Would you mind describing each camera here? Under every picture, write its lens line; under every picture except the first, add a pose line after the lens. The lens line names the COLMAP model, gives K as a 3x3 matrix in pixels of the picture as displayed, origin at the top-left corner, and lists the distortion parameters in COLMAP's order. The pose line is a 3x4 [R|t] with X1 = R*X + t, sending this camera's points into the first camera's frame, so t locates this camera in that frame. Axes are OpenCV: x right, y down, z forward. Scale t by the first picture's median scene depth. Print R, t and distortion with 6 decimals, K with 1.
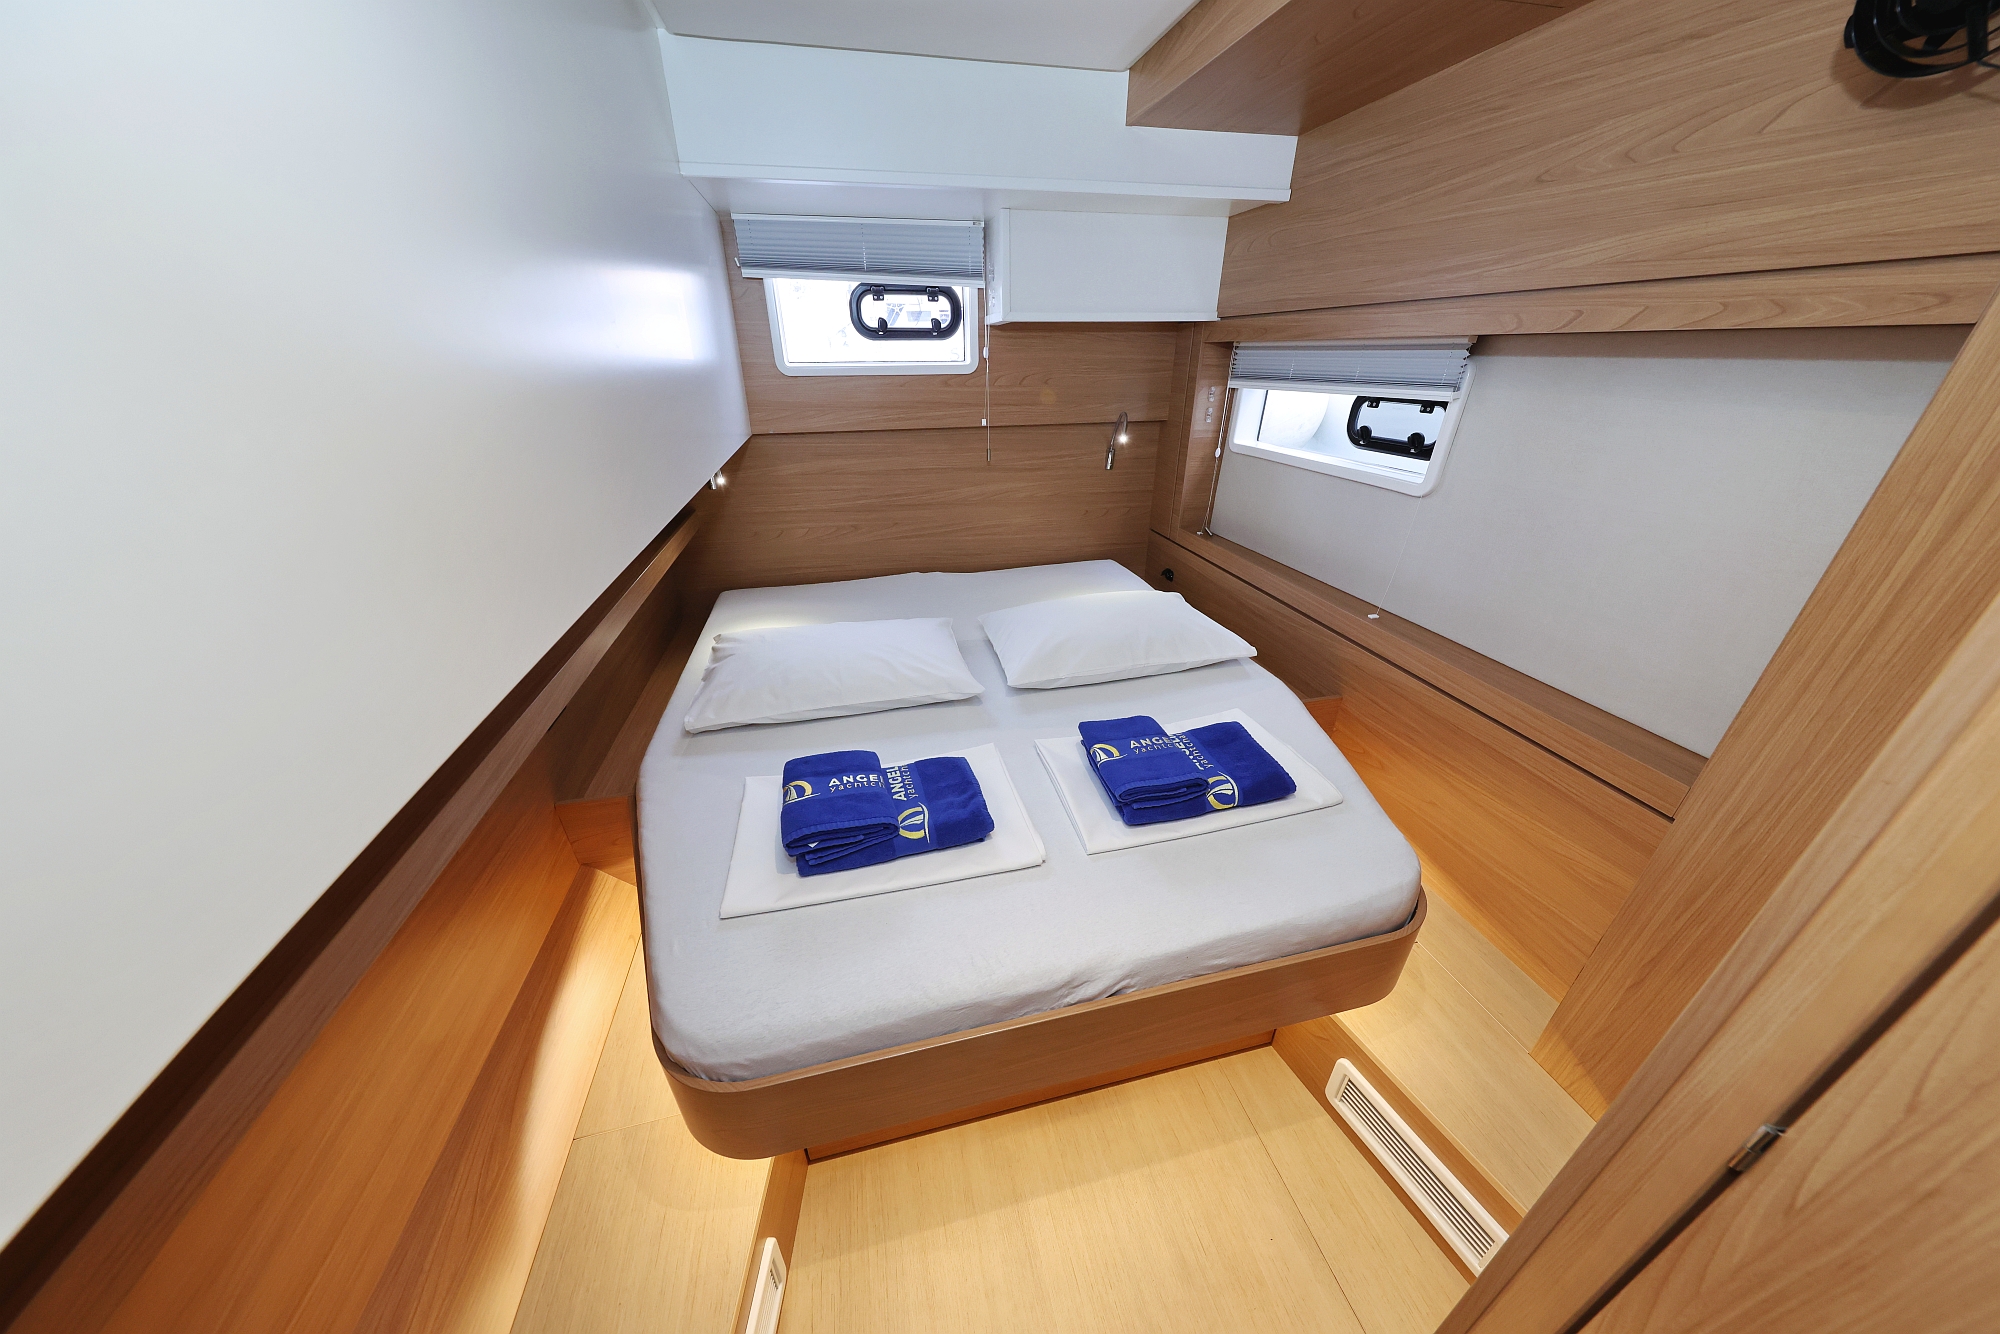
lens RADIAL K [[630.5, 0, 994.8], [0, 630.5, 713.9], [0, 0, 1]] dist [0.000571, -0.001860]
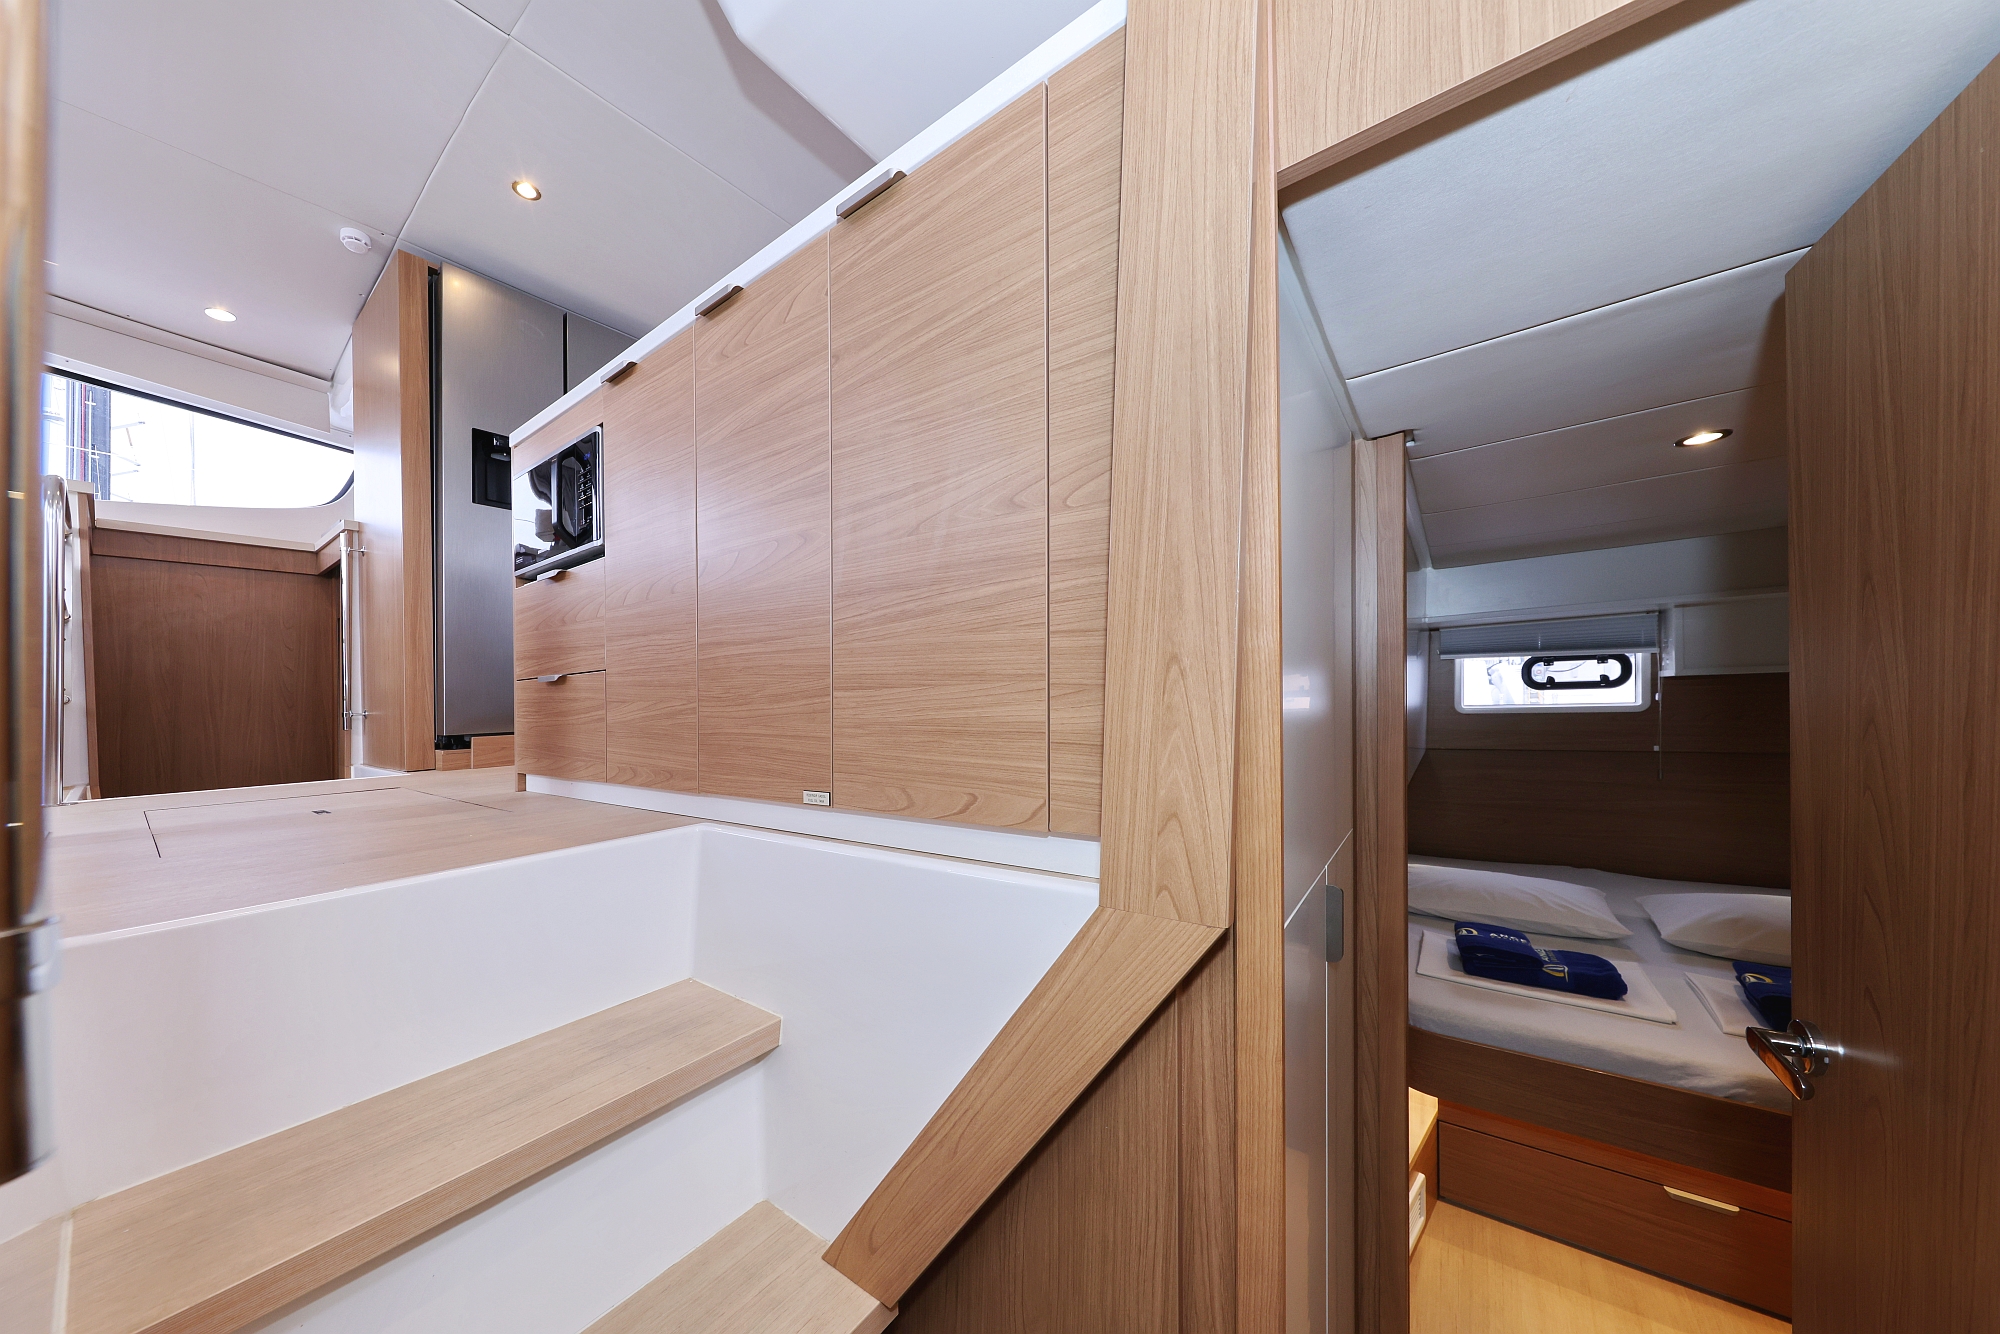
lens RADIAL K [[630.5, 0, 994.8], [0, 630.5, 713.9], [0, 0, 1]] dist [0.000571, -0.001860]
pose [[0.649405, -0.001395, -0.760441, 0.086270], [-0.353732, 0.884668, -0.303704, 0.315882], [0.673162, 0.466219, 0.574015, -0.617202]]
